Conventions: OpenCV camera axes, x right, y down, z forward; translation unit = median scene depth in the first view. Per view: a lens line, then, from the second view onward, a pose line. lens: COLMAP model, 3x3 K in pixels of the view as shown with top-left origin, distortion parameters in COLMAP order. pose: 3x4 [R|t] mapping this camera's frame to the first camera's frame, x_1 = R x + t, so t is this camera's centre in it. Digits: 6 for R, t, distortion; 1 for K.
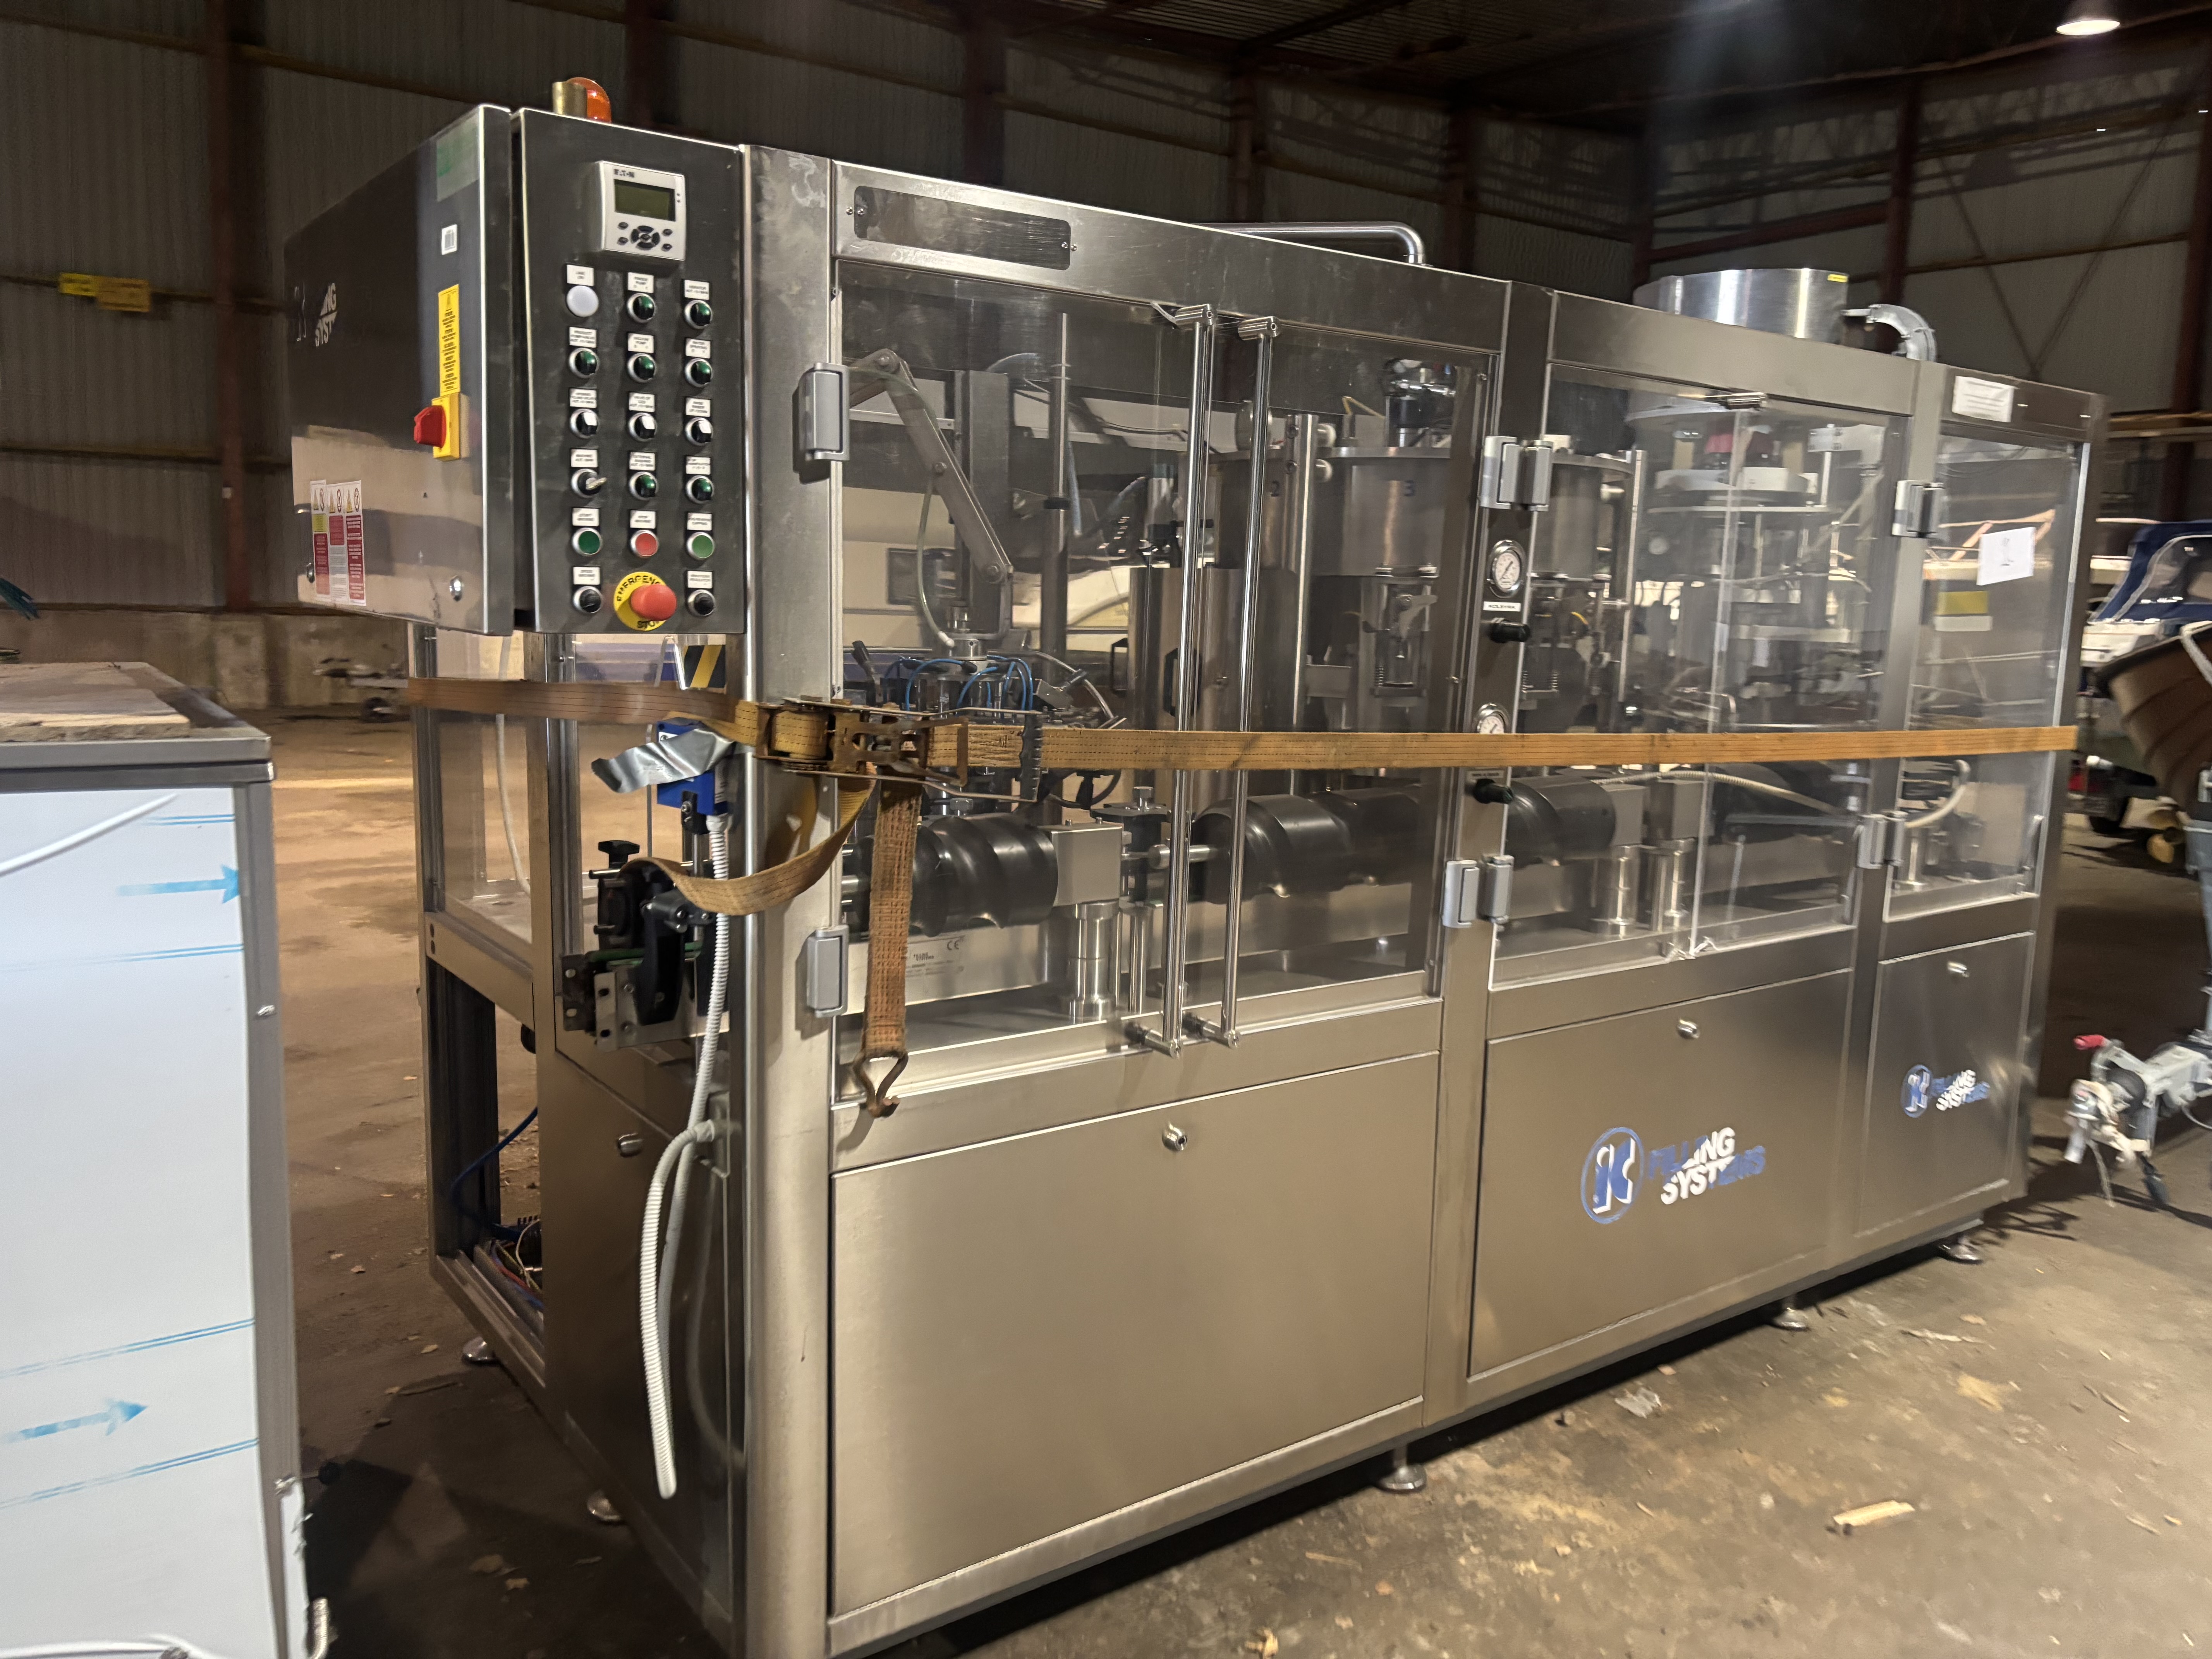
lens RADIAL K [[1679.2, 0, 1108.1], [0, 1679.2, 833.7], [0, 0, 1]] dist [0.035286, -0.016337]
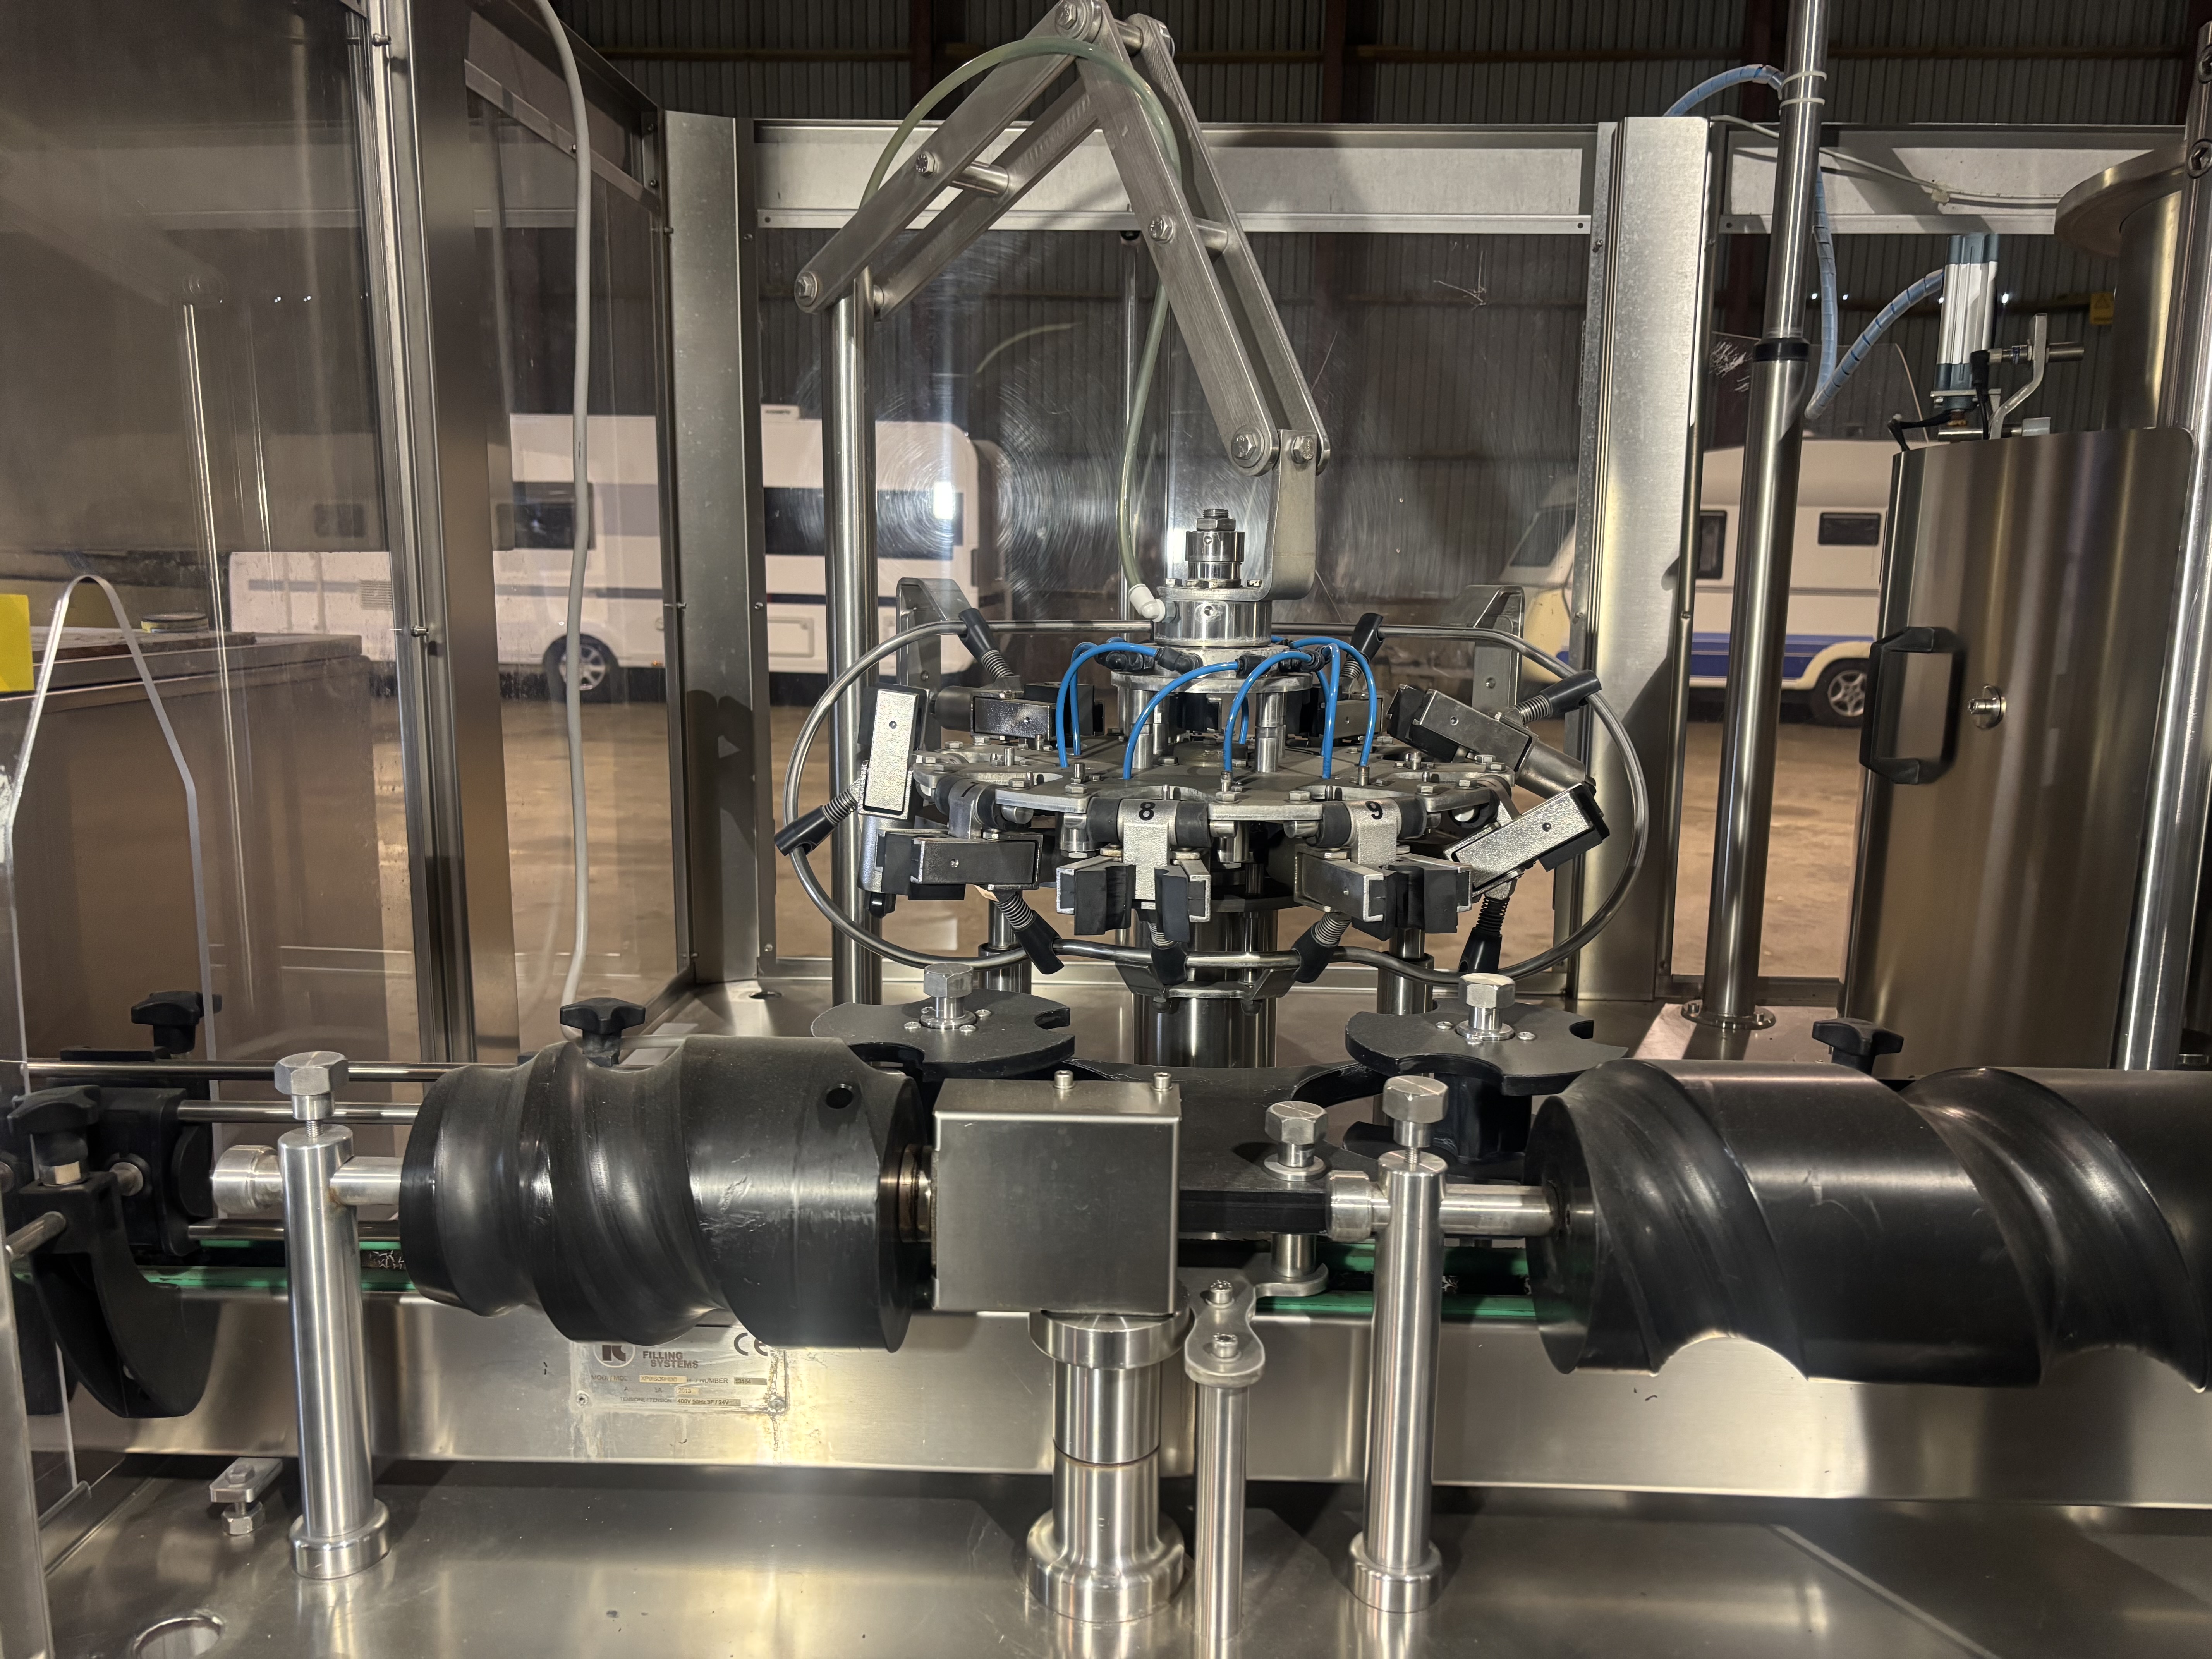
lens RADIAL K [[1679.2, 0, 1100.7], [0, 1679.2, 827.1], [0, 0, 1]] dist [0.035286, -0.016337]
pose [[0.785769, 0.080093, -0.613312, 0.133376], [-0.078898, 0.996459, 0.029045, -0.048110], [0.613467, 0.025566, 0.789306, 0.454000]]
